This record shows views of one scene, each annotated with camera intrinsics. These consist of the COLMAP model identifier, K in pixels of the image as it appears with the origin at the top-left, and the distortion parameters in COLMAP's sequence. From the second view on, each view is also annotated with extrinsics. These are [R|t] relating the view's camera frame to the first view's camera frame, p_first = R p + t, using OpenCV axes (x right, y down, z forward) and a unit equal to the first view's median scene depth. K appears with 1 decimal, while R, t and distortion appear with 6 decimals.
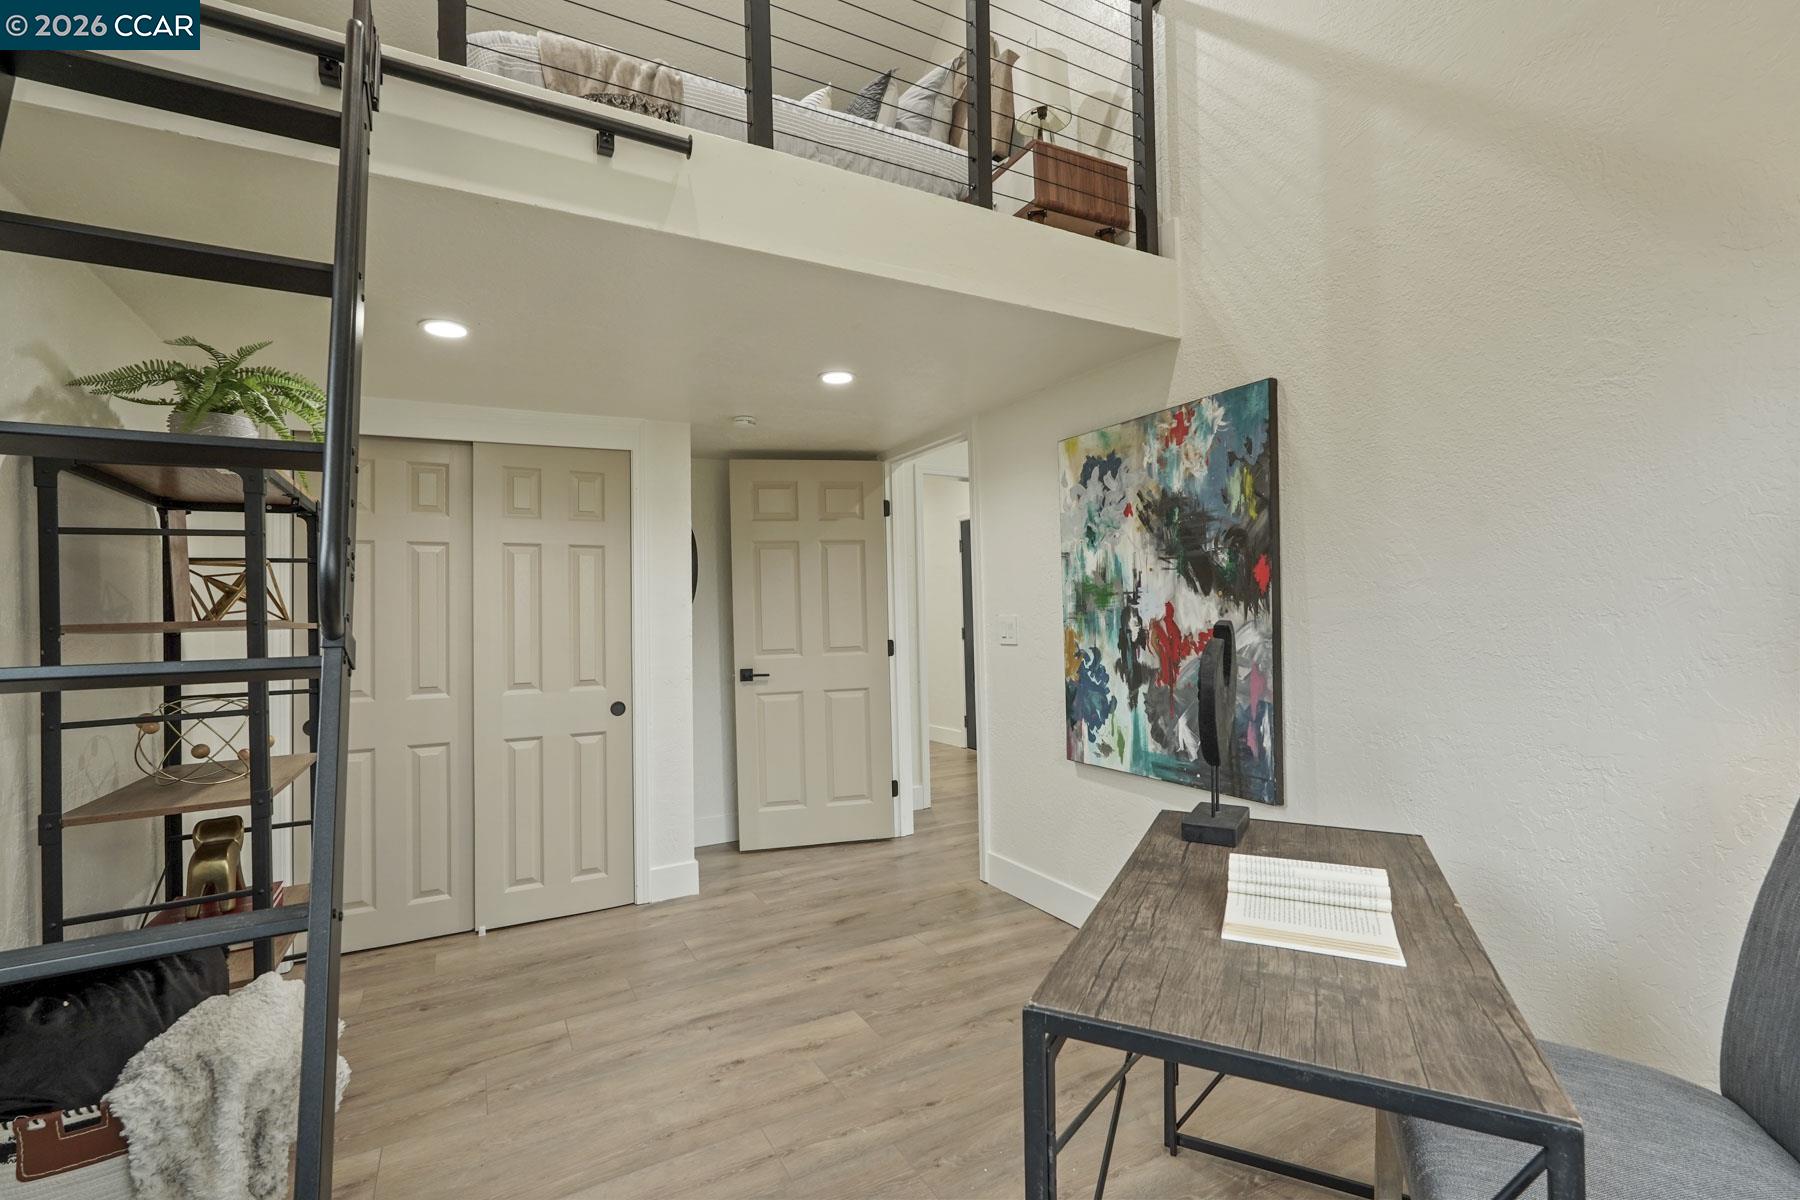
lens RADIAL K [[808.0, 0, 914.5], [0, 808.0, 609.6], [0, 0, 1]] dist [-0.013056, 0.007412]
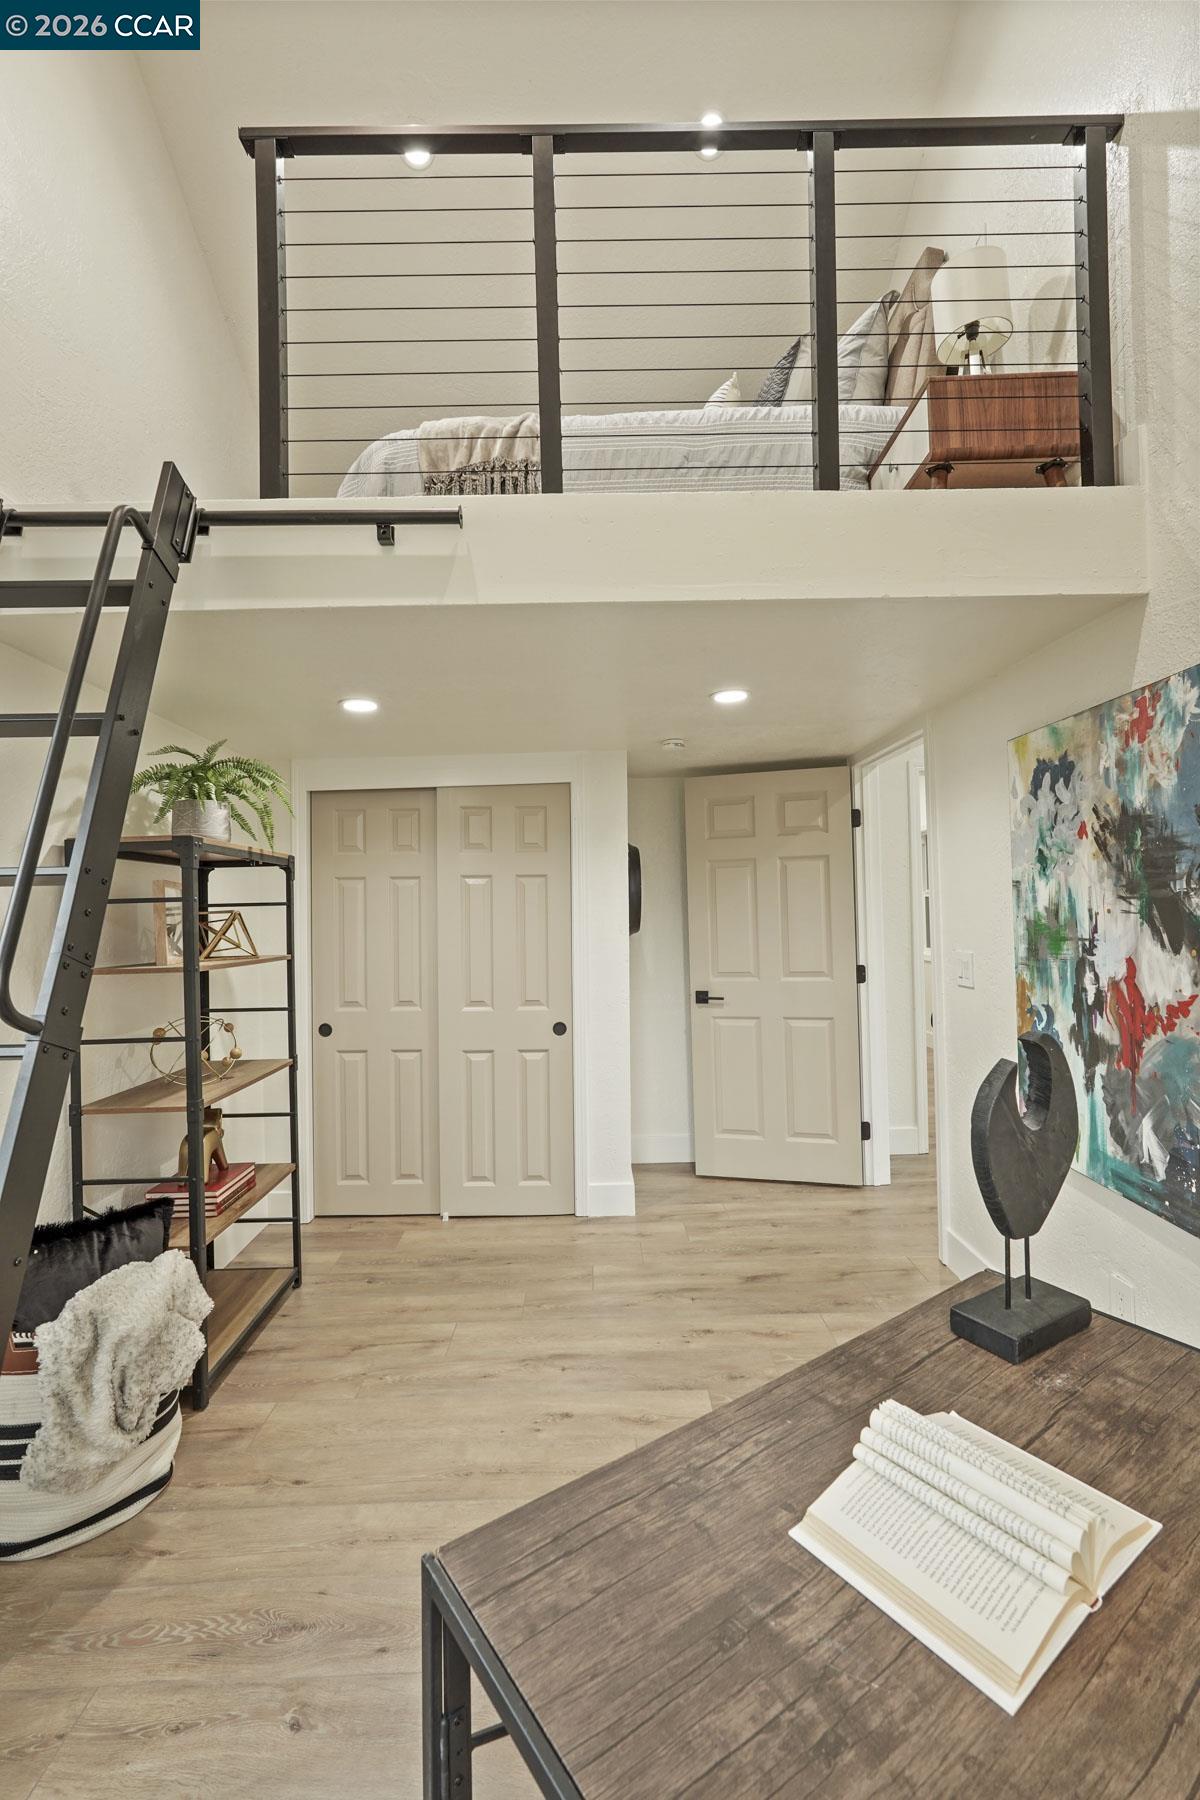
lens RADIAL K [[808.0, 0, 591.3], [0, 808.0, 906.5], [0, 0, 1]] dist [-0.013056, 0.007412]
pose [[0.876331, 0.003577, -0.481696, 0.237844], [0.001718, 0.999943, 0.010550, -0.064108], [0.481706, -0.010073, 0.876275, 0.125652]]
